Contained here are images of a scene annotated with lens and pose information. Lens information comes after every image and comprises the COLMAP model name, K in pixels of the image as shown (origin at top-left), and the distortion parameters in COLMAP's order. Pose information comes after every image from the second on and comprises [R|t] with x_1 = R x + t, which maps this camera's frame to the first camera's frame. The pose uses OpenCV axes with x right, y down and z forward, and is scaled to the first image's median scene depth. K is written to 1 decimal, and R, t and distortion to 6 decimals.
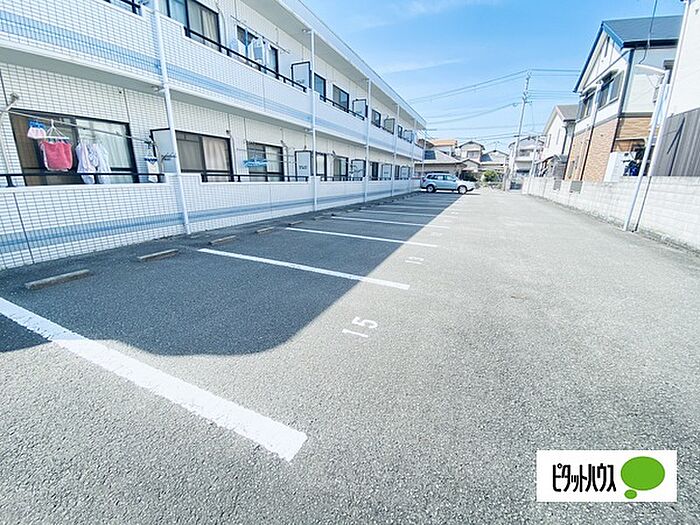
lens RADIAL K [[287.3, 0, 350.0], [0, 287.3, 262.5], [0, 0, 1]] dist [0.027568, -0.022931]
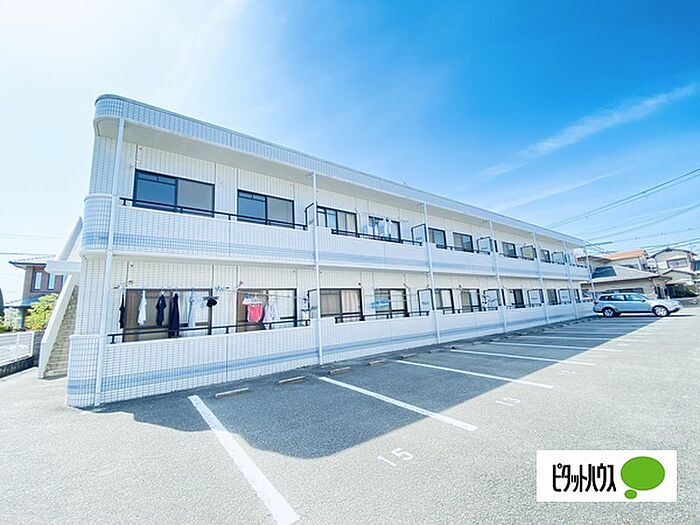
lens RADIAL K [[287.3, 0, 350.0], [0, 287.3, 262.5], [0, 0, 1]] dist [0.027568, -0.022931]
pose [[0.870346, -0.139020, -0.472411, 0.169980], [-0.076423, 0.909570, -0.408464, 0.002459], [0.486475, 0.391608, 0.781015, -0.090824]]
